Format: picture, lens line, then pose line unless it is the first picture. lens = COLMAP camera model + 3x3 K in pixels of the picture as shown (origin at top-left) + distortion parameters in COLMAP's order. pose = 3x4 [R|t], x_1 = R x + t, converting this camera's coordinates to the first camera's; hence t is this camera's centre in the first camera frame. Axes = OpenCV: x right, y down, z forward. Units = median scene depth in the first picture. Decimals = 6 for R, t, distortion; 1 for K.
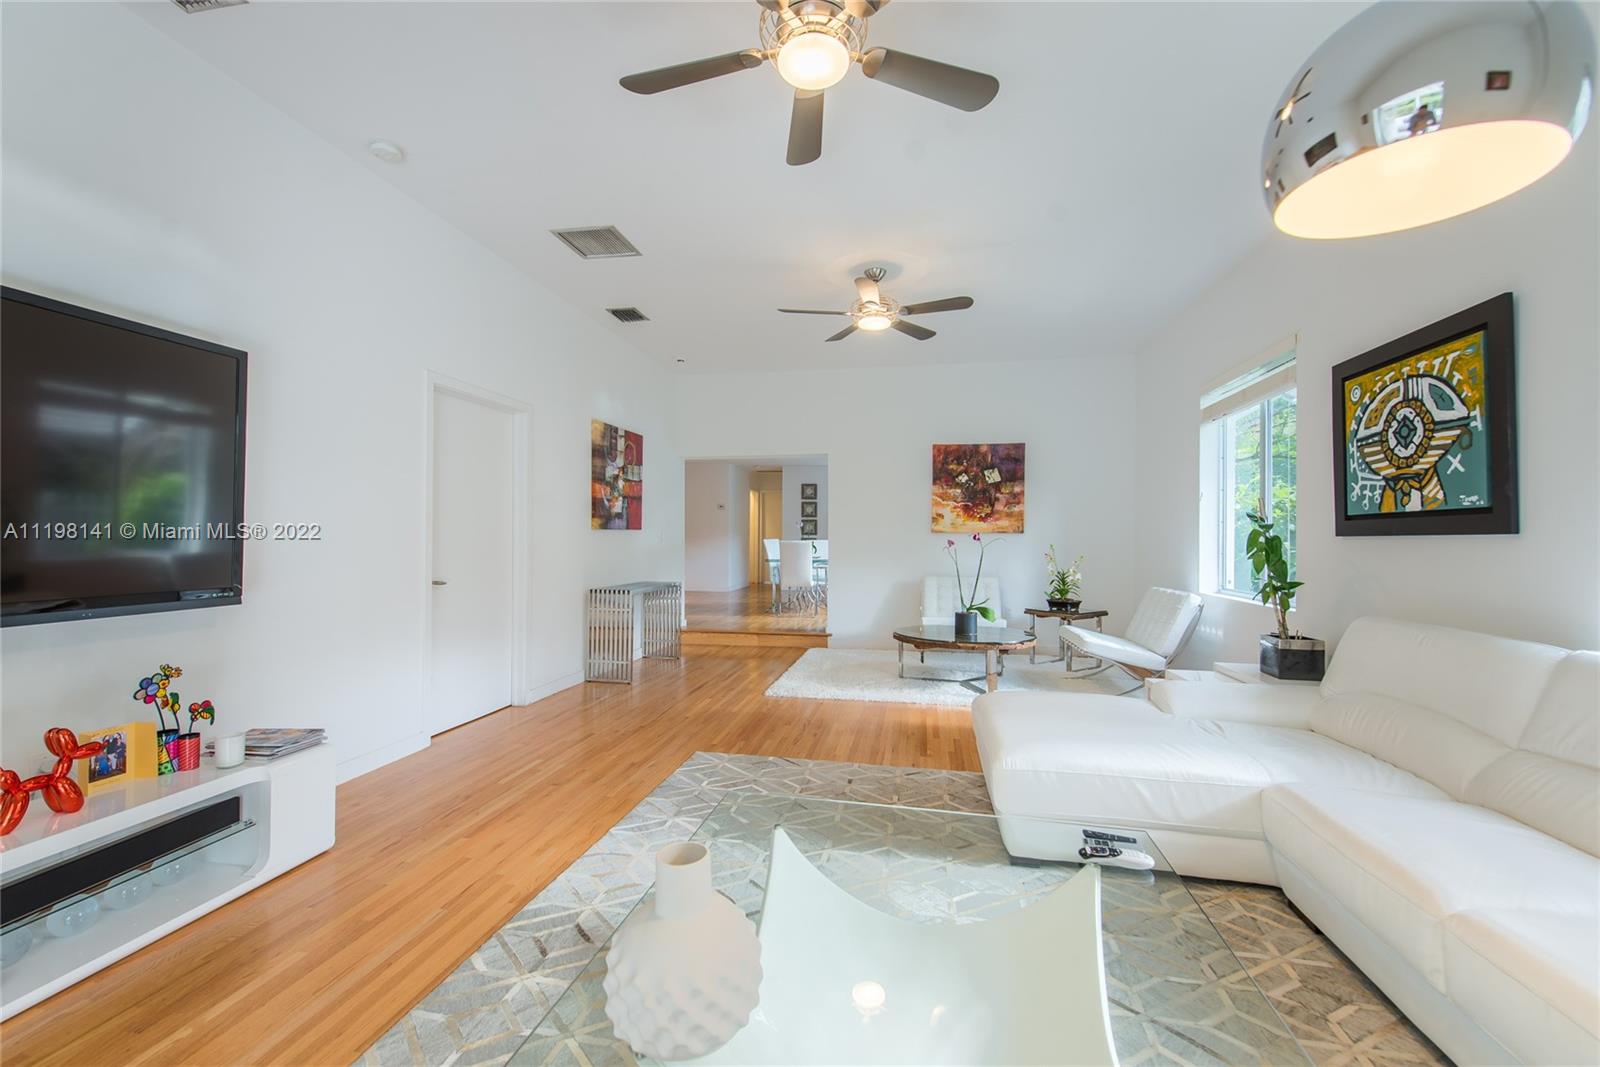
lens RADIAL K [[626.4, 0, 839.5], [0, 626.4, 576.3], [0, 0, 1]] dist [0.012643, -0.004128]
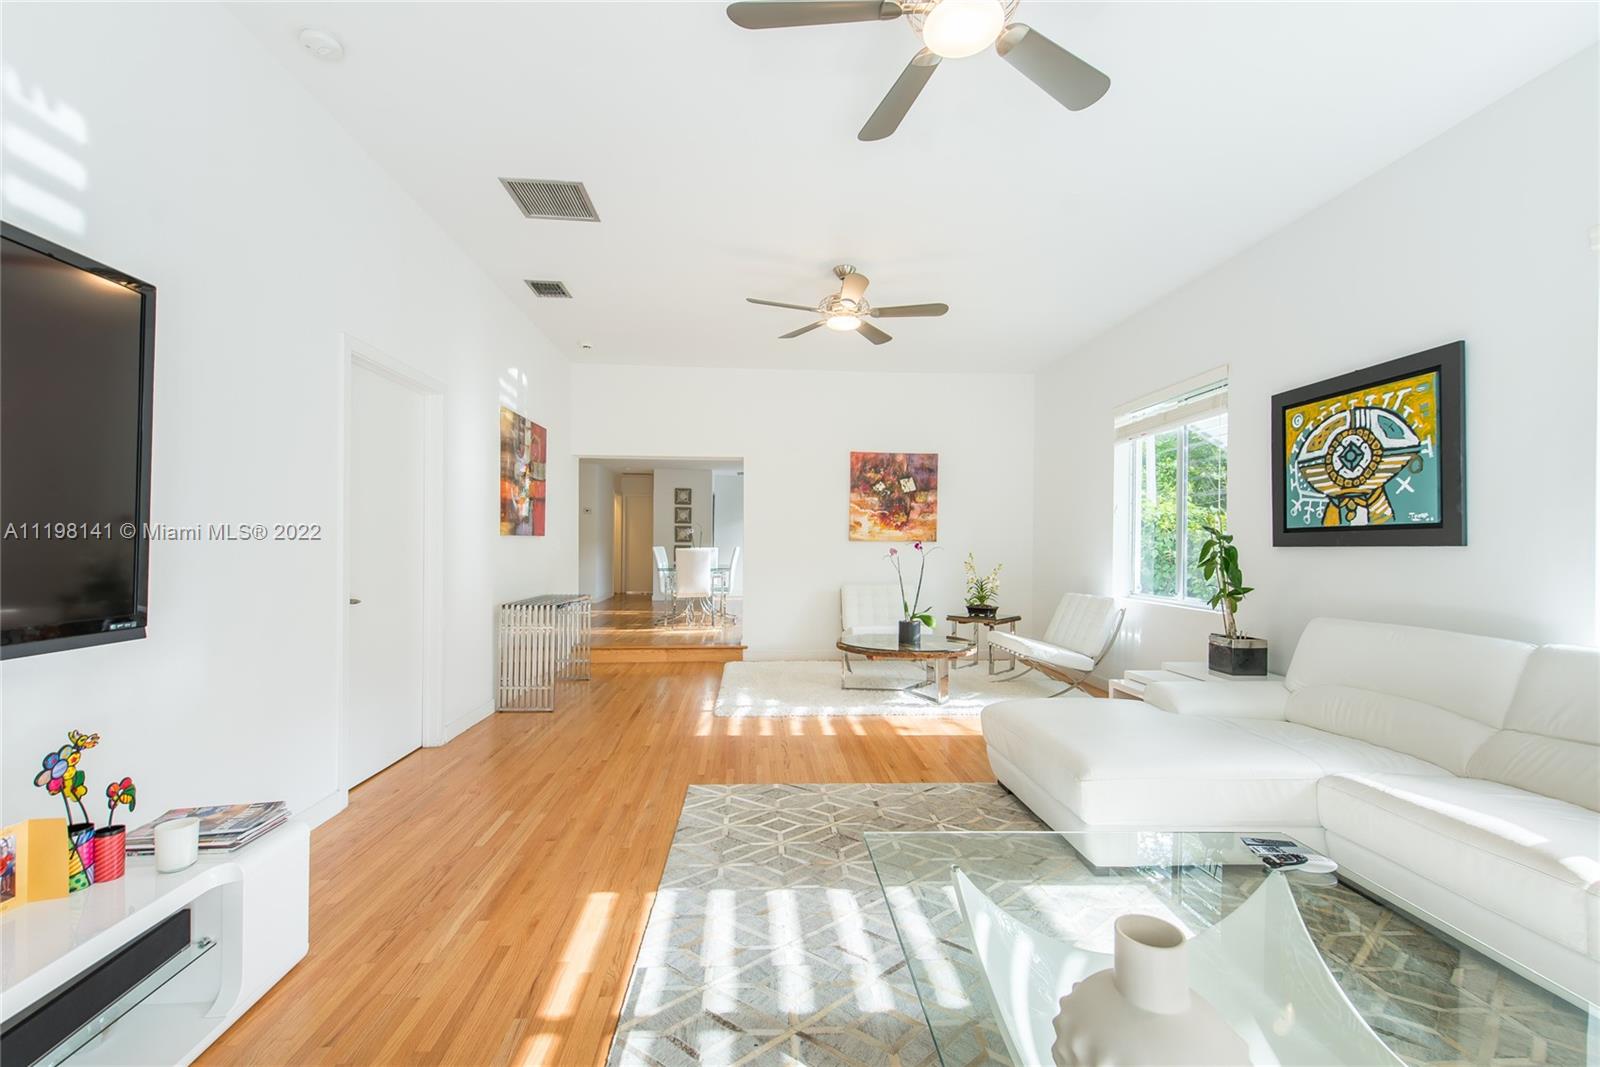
lens RADIAL K [[626.4, 0, 822.2], [0, 626.4, 586.4], [0, 0, 1]] dist [0.012643, -0.004128]
pose [[0.972998, -0.011271, 0.230537, -0.276873], [0.010153, 0.999930, 0.006031, -0.007926], [-0.230589, -0.003528, 0.973045, 0.094647]]
